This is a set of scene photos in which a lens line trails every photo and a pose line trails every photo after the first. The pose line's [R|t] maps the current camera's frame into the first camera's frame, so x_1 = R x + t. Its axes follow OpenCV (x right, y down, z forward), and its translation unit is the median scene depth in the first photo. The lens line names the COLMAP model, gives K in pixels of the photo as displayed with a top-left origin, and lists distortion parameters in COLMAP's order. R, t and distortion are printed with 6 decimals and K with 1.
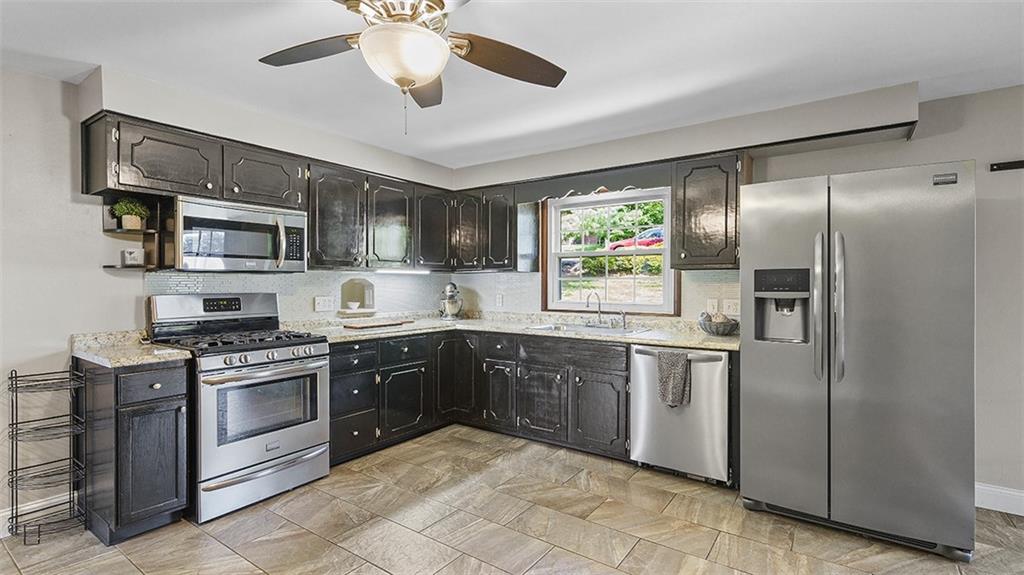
lens RADIAL K [[473.4, 0, 512.0], [0, 473.4, 287.5], [0, 0, 1]] dist [0.000494, 0.000439]
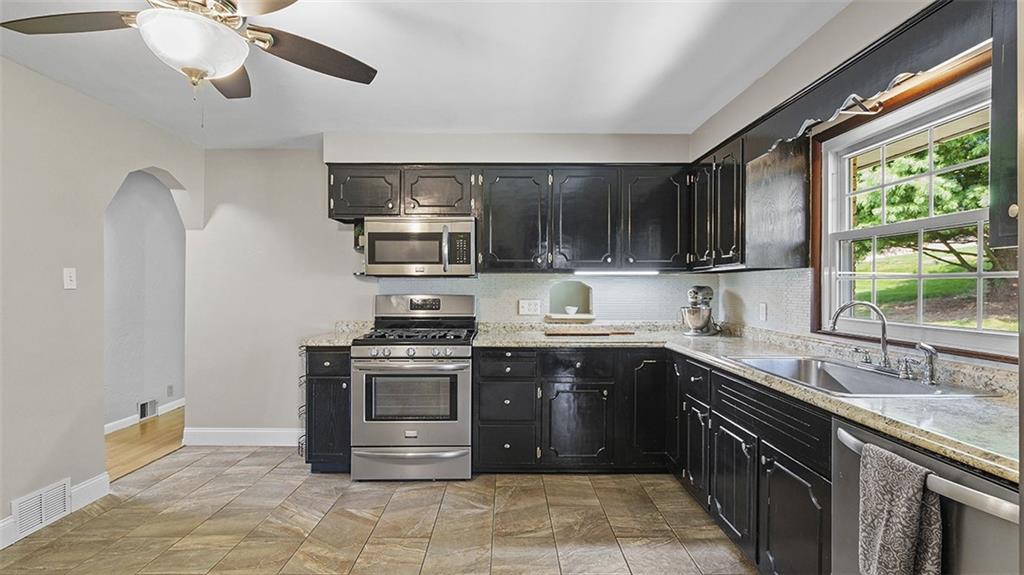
lens RADIAL K [[471.0, 0, 512.0], [0, 471.0, 287.5], [0, 0, 1]] dist [-0.002592, -0.000177]
pose [[0.580790, 0.000334, -0.814053, 0.446669], [-0.008038, 0.999954, -0.005325, -0.001053], [0.814014, 0.009636, 0.580766, 0.475566]]
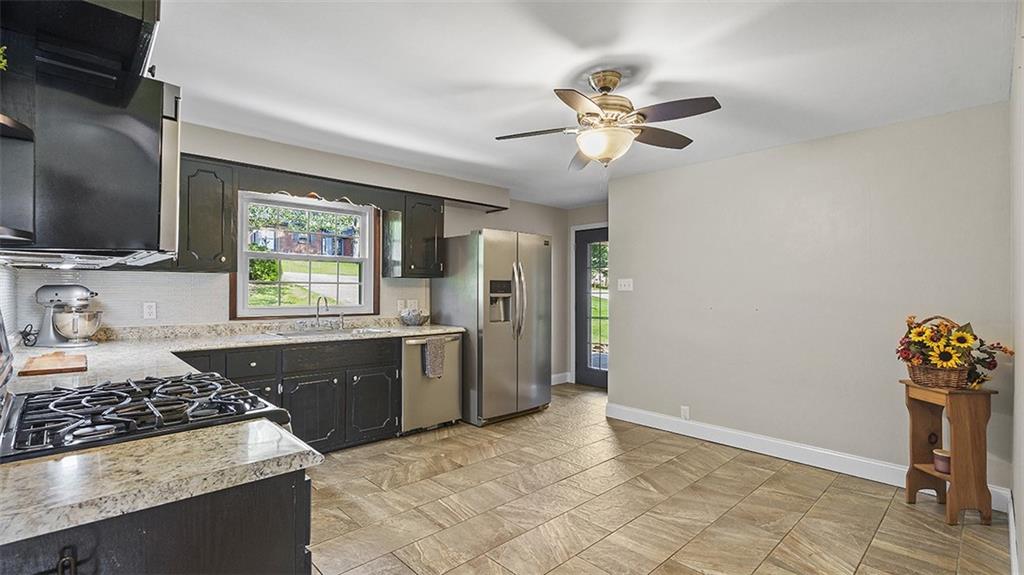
lens RADIAL K [[463.0, 0, 505.5], [0, 463.0, 289.2], [0, 0, 1]] dist [-0.000334, 0.000300]
pose [[0.200863, -0.001597, 0.979618, -0.870152], [0.002149, 0.999997, 0.001189, -0.006705], [-0.979617, 0.001866, 0.200866, 0.496567]]
